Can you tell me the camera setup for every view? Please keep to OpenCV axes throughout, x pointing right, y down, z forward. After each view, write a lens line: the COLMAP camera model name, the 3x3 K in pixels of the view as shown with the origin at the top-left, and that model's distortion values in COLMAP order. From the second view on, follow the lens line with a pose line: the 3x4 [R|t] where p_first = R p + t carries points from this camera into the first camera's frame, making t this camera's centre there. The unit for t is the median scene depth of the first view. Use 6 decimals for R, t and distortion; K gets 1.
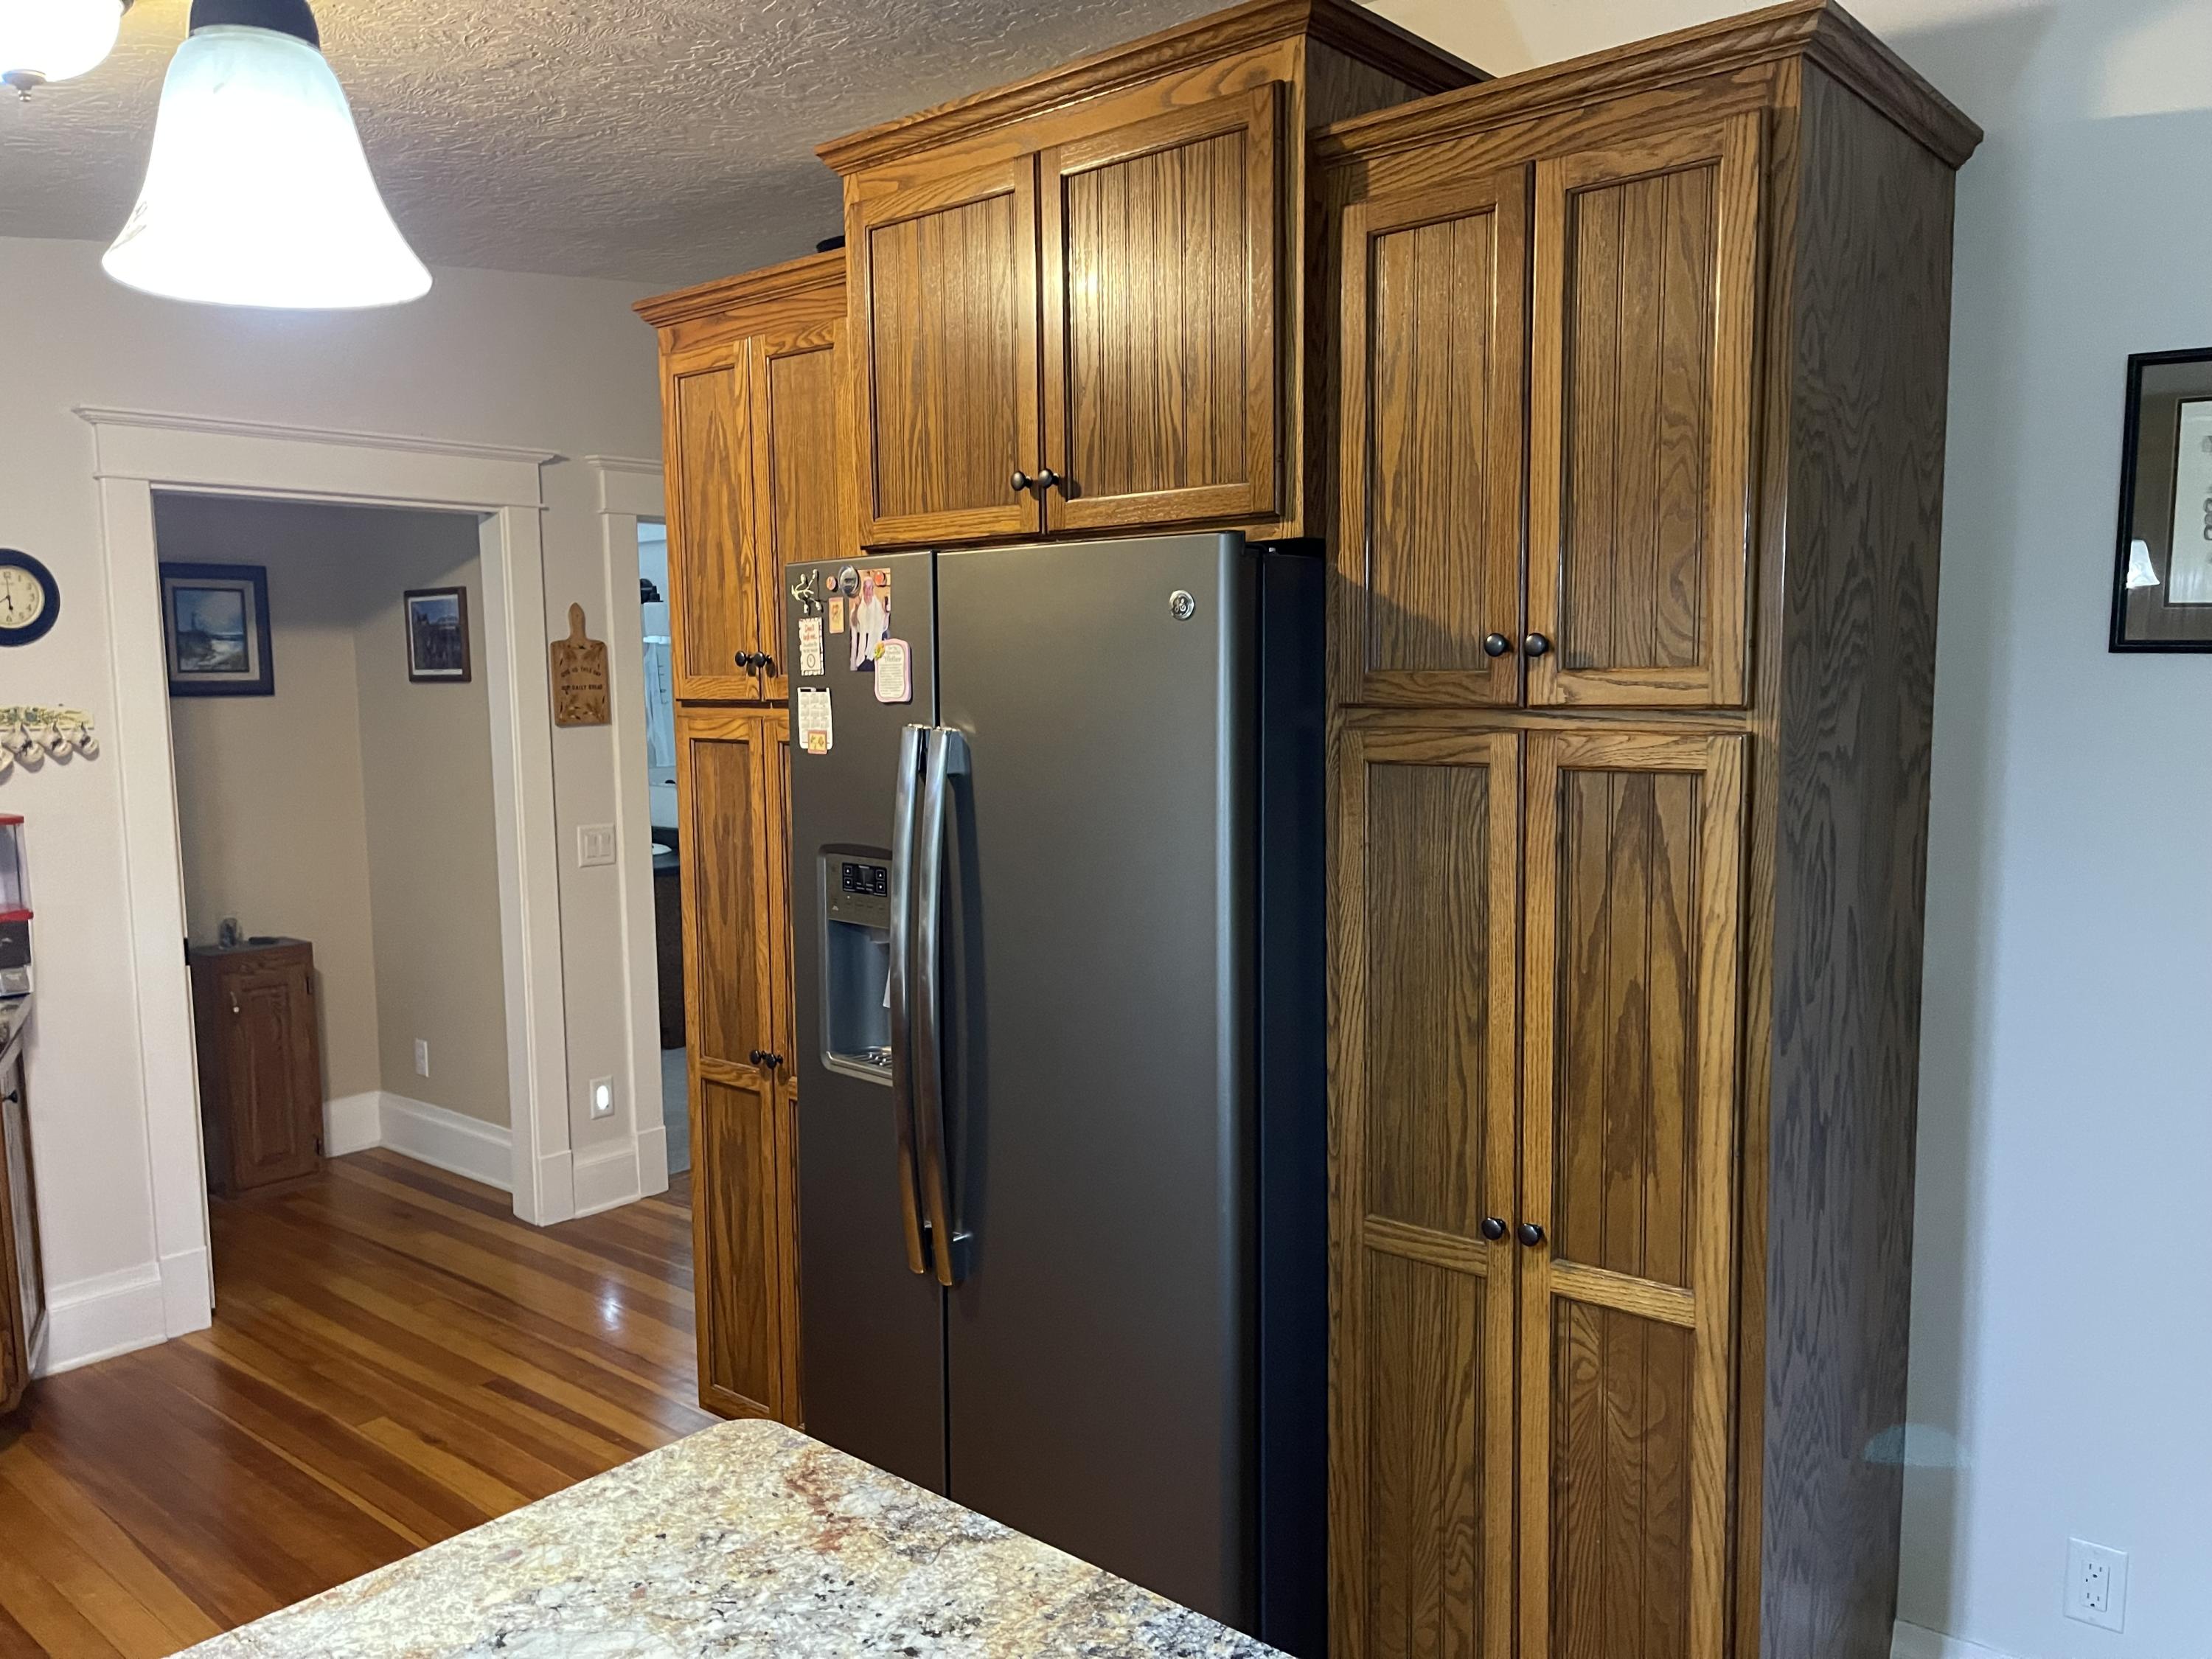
lens RADIAL K [[1671.1, 0, 1074.0], [0, 1671.1, 848.0], [0, 0, 1]] dist [0.092831, -0.113964]
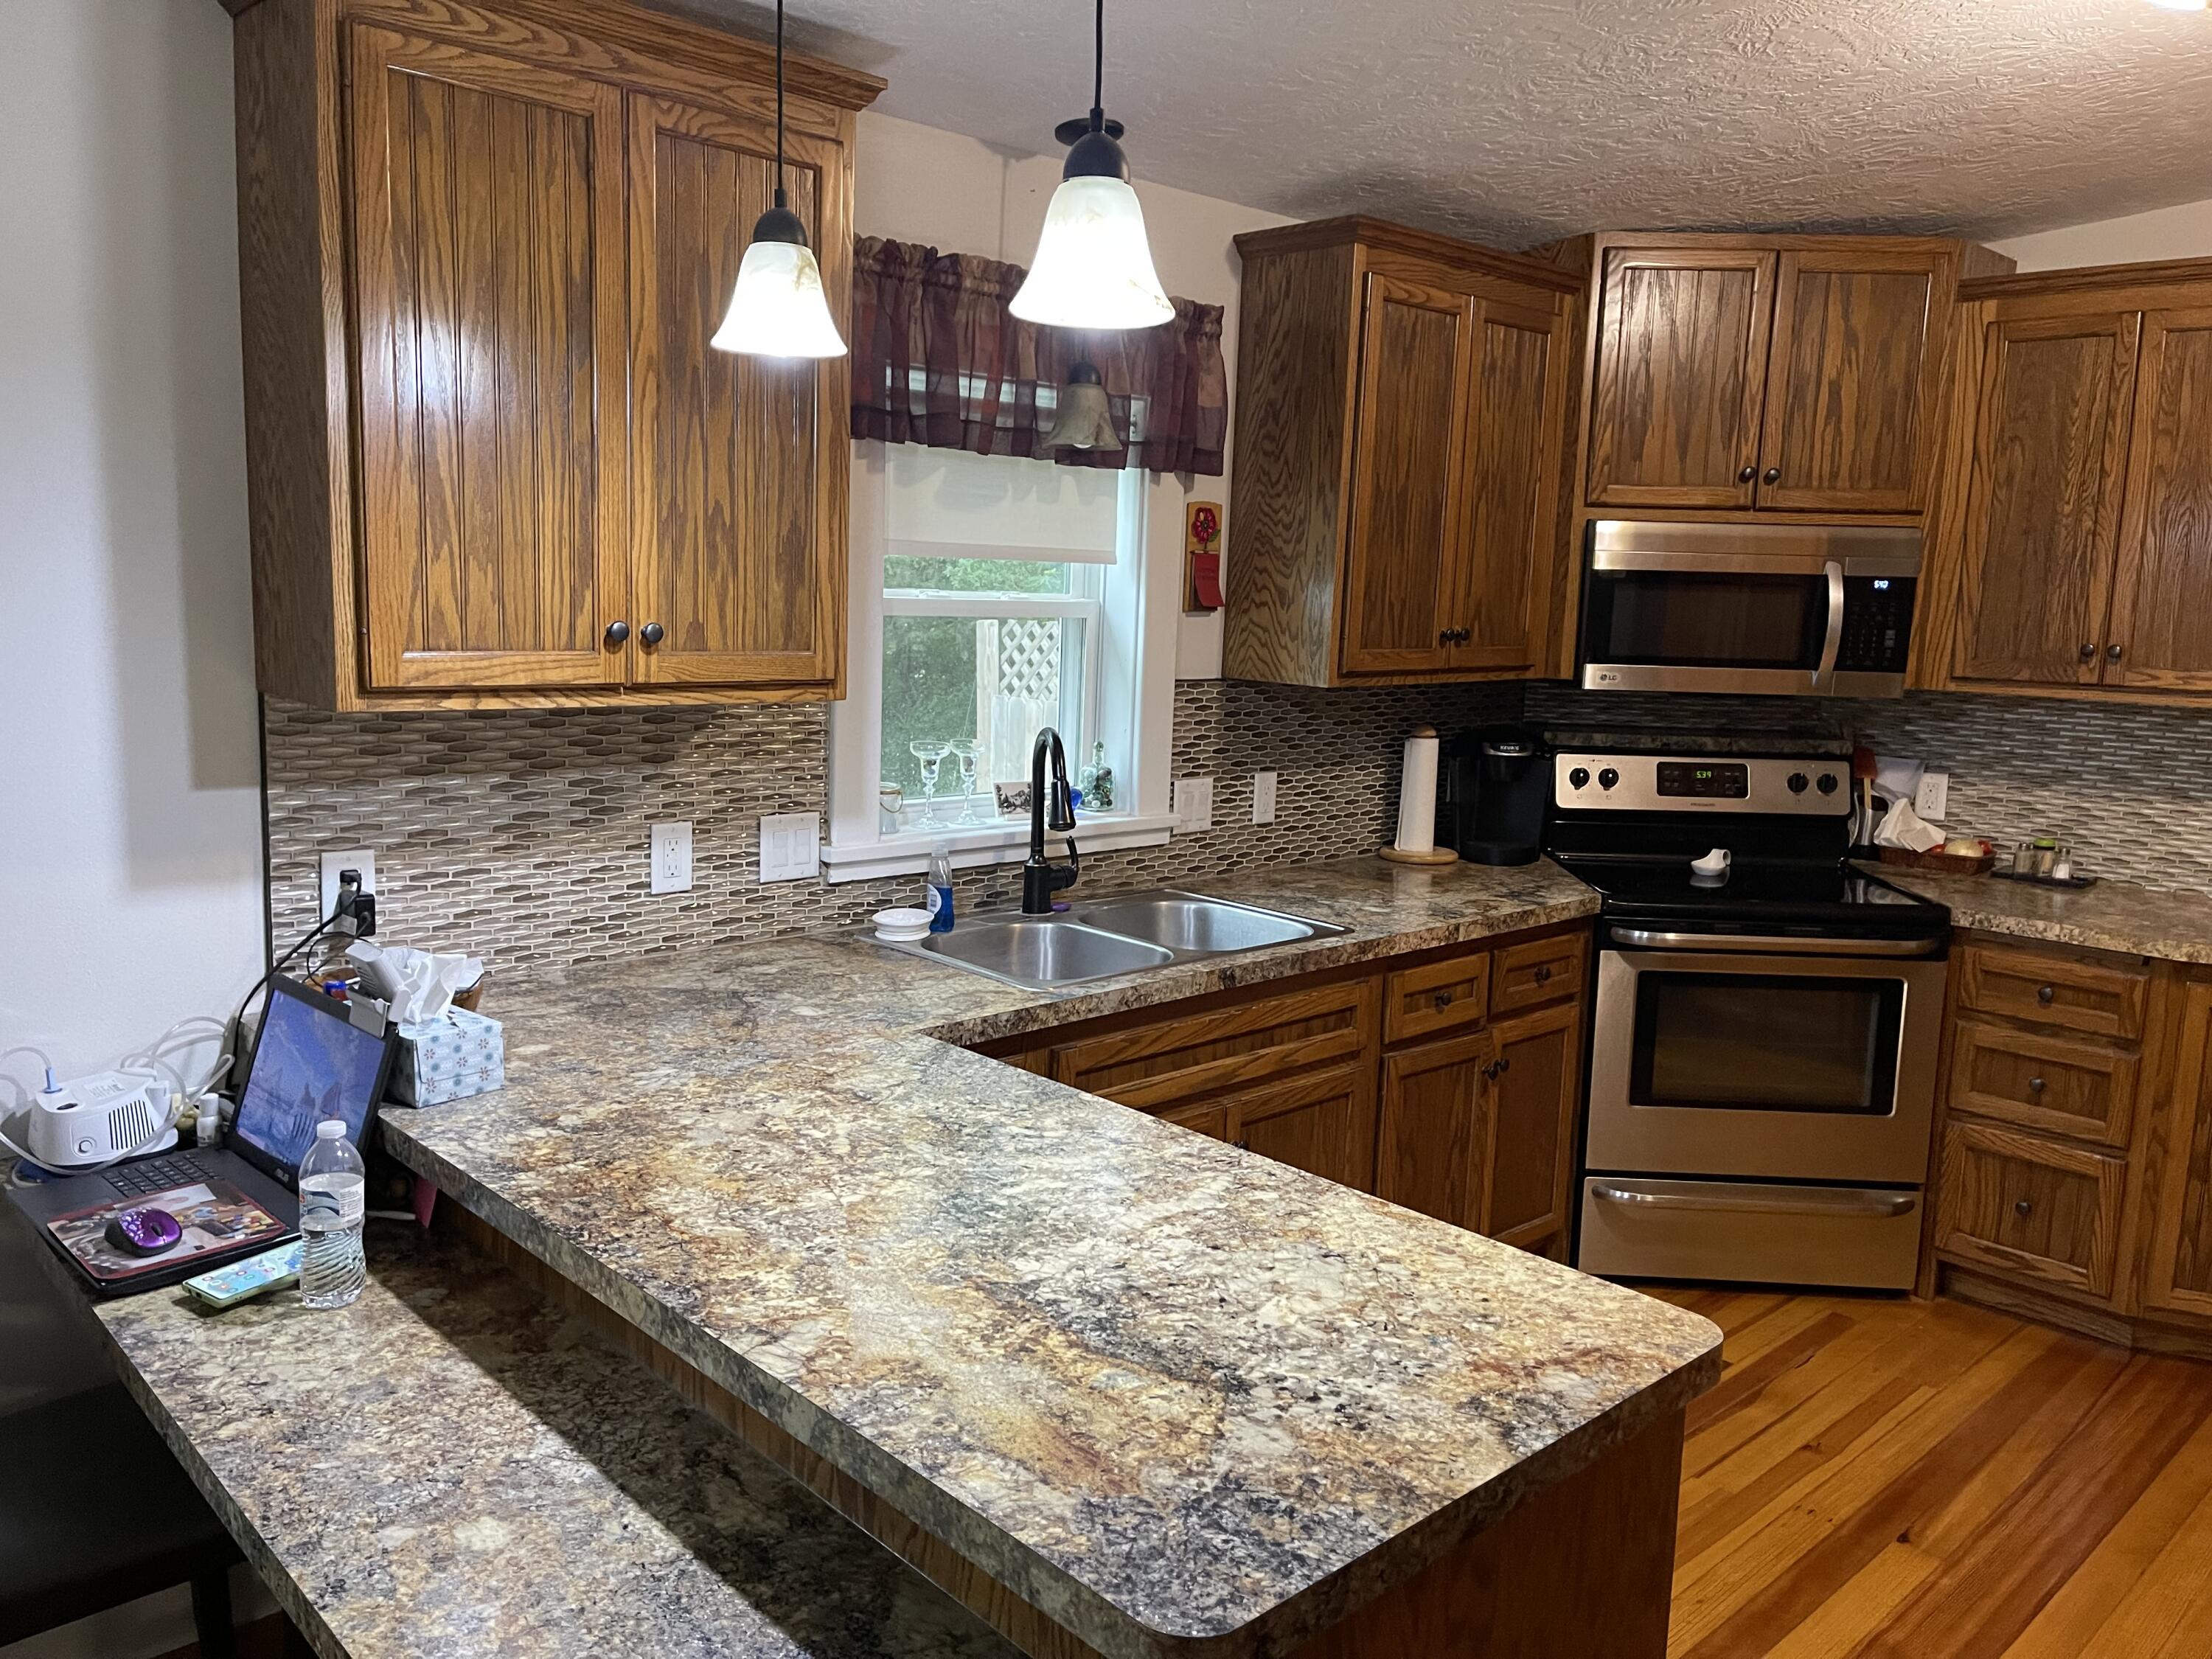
lens RADIAL K [[1669.1, 0, 1117.8], [0, 1669.1, 836.7], [0, 0, 1]] dist [0.087058, -0.117514]
pose [[-0.093254, 0.162429, -0.982304, 0.296500], [-0.138663, 0.974869, 0.174364, -0.023498], [0.985939, 0.152469, -0.068388, 0.270882]]
